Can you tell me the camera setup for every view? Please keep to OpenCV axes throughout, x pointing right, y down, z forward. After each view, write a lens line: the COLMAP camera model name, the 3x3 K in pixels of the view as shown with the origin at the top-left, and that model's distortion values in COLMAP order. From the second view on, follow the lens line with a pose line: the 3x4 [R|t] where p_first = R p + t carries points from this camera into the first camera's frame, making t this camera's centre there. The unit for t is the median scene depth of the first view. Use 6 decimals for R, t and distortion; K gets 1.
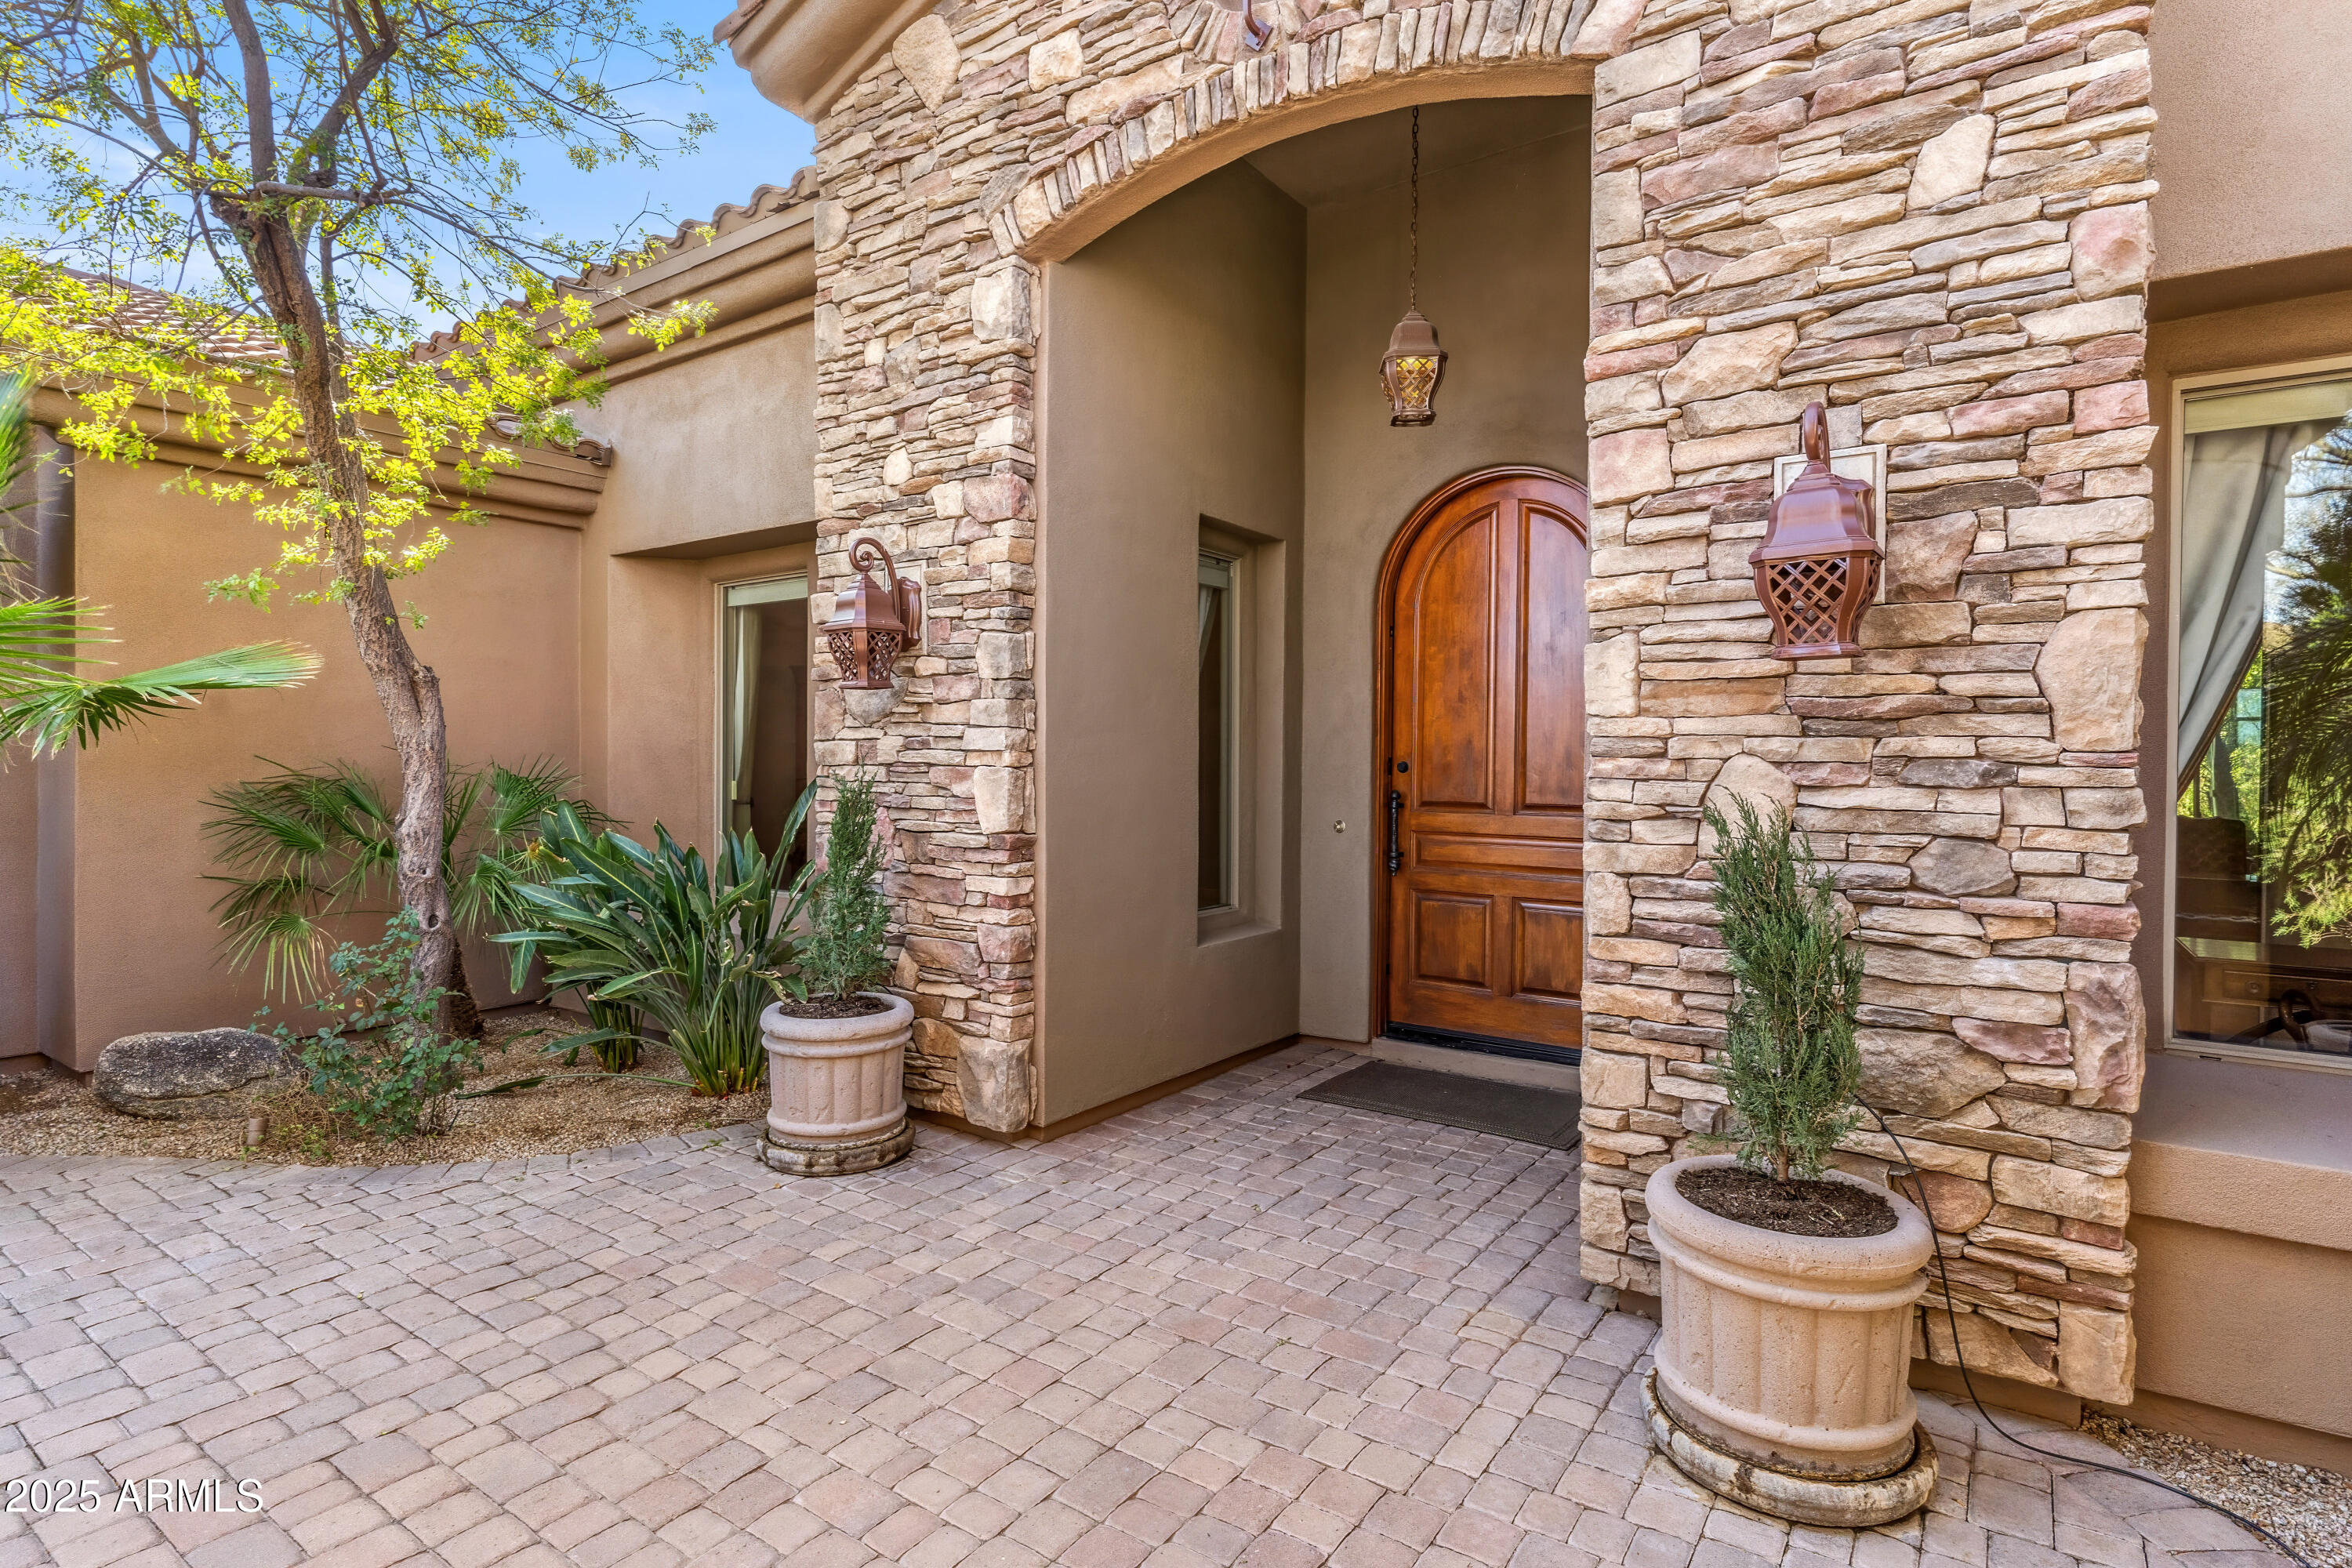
lens RADIAL K [[1176.2, 0, 1176.0], [0, 1176.2, 773.5], [0, 0, 1]] dist [0.003351, 0.000525]
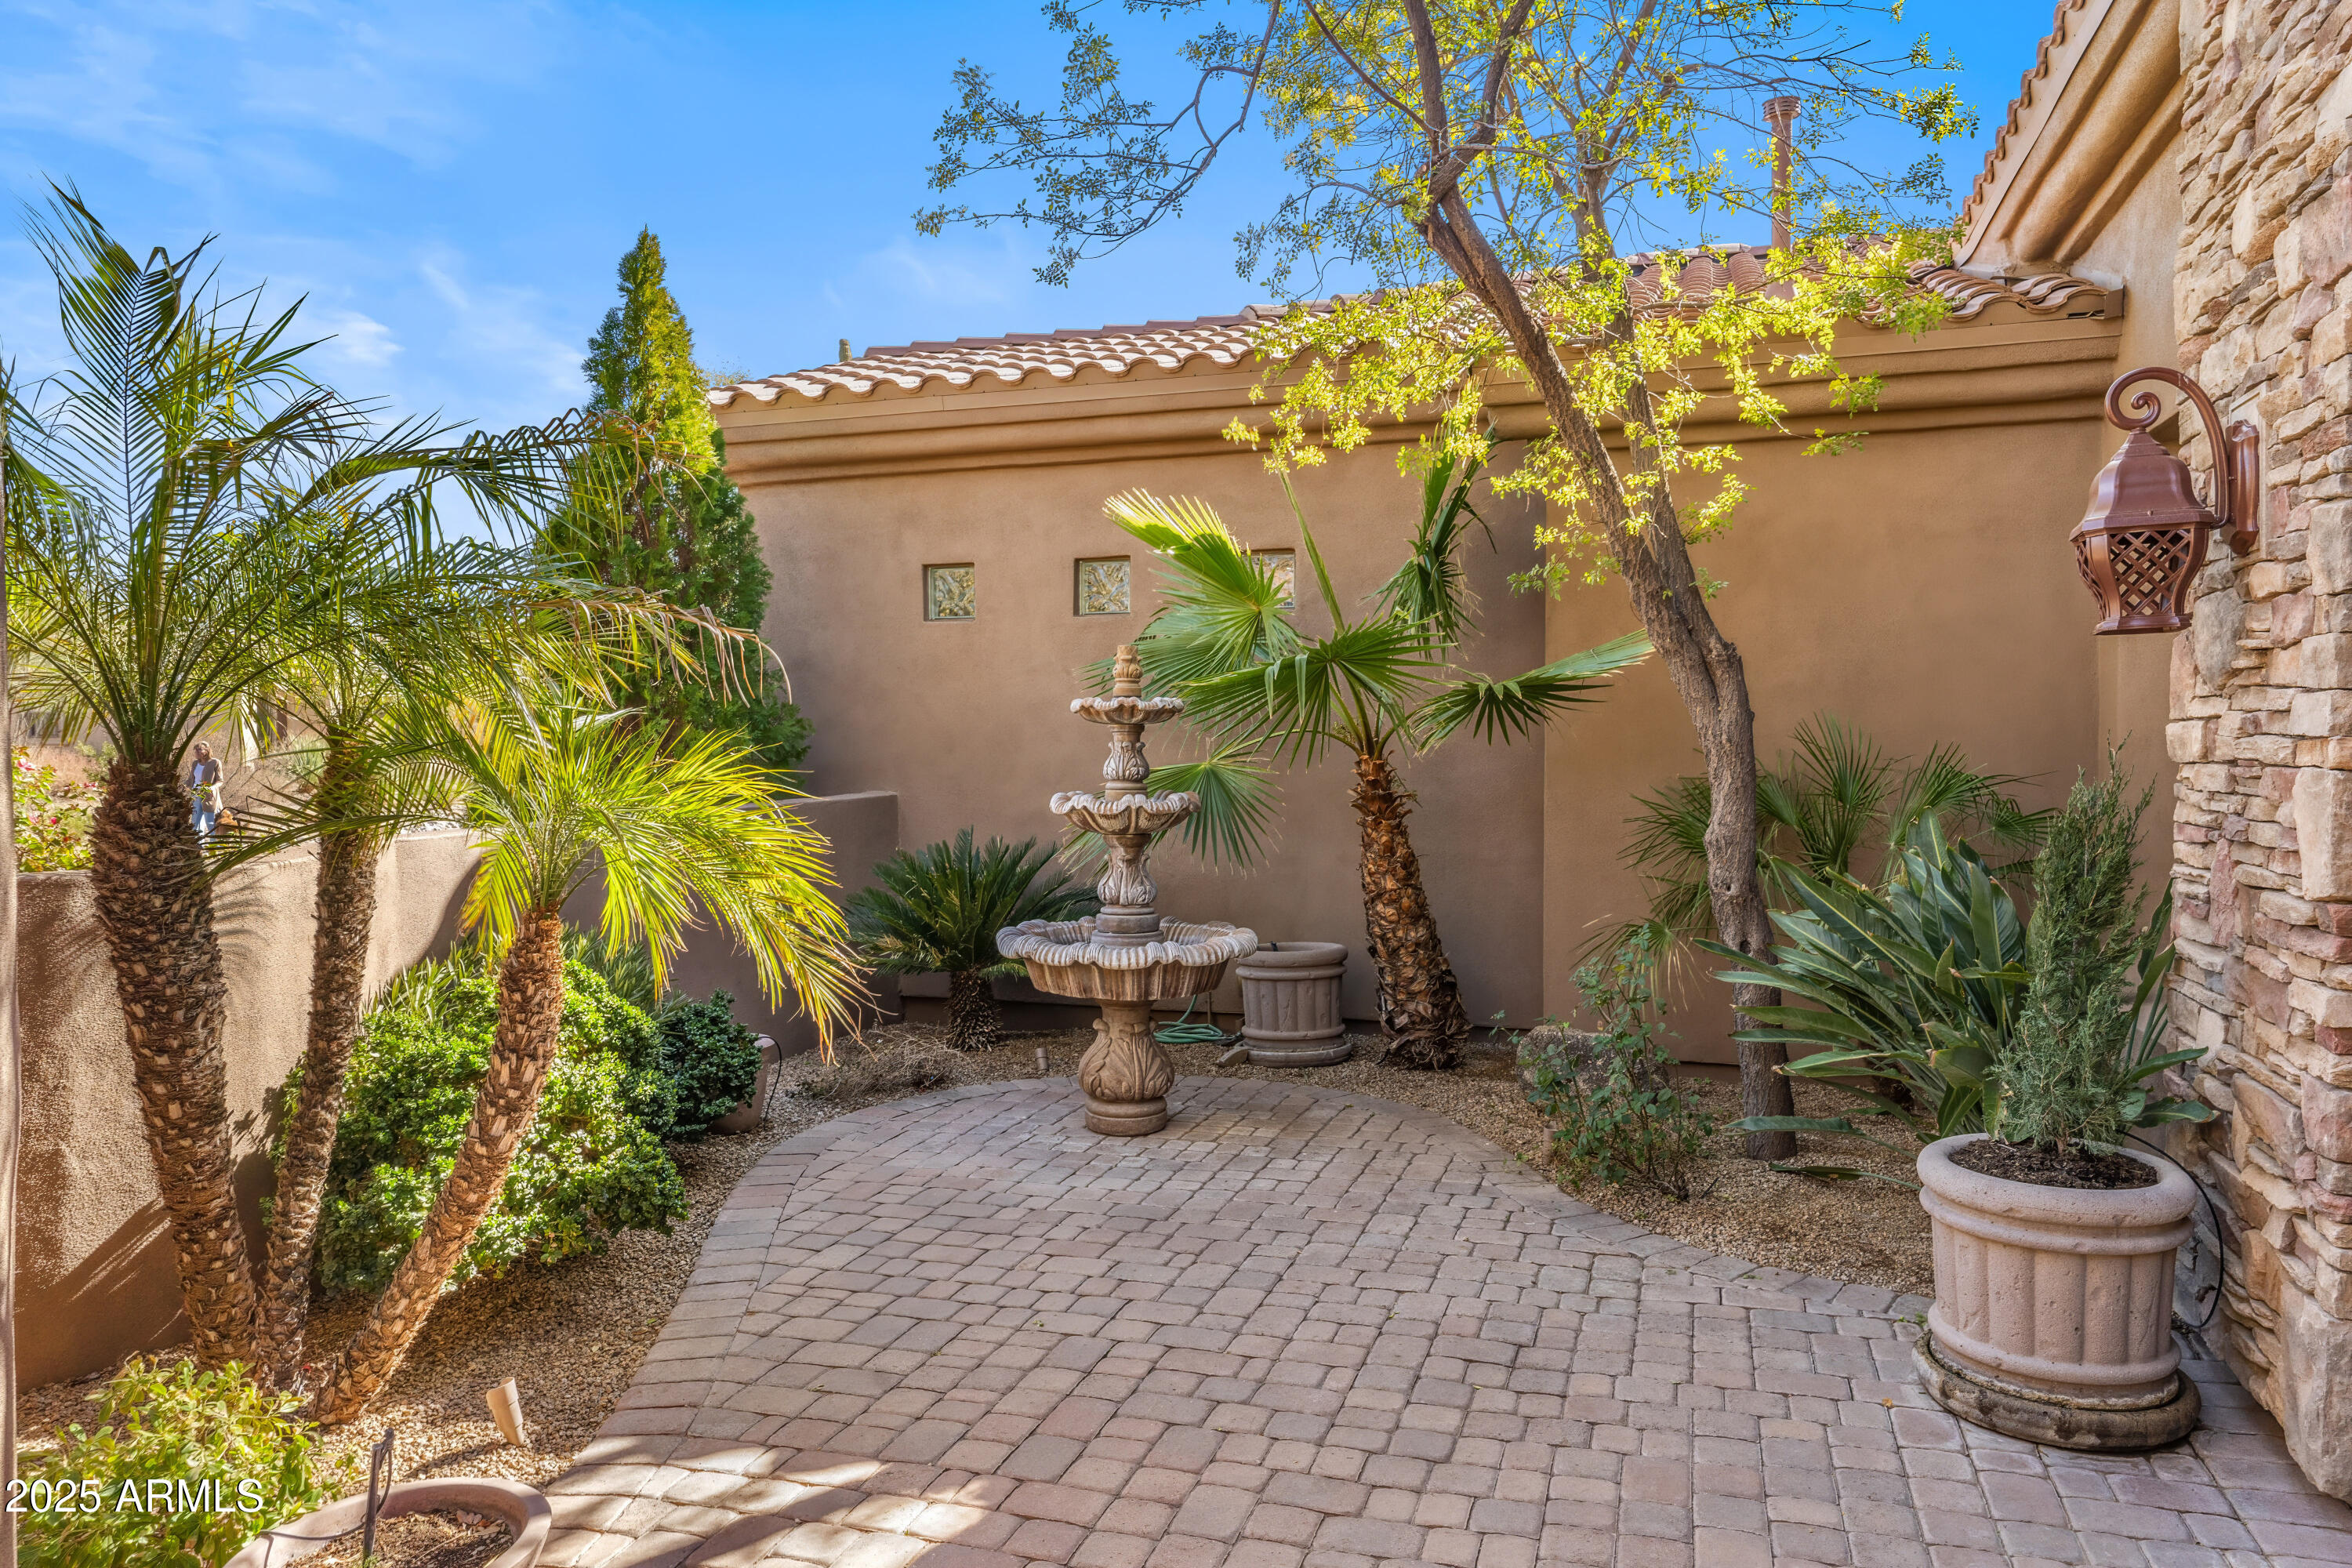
lens RADIAL K [[1560.9, 0, 1176.0], [0, 1560.9, 789.0], [0, 0, 1]] dist [0.007327, 0.000283]
pose [[0.304484, 0.019787, -0.952312, 0.334722], [-0.000983, 0.999790, 0.020460, -0.010410], [0.952517, -0.005293, 0.304440, 0.320638]]
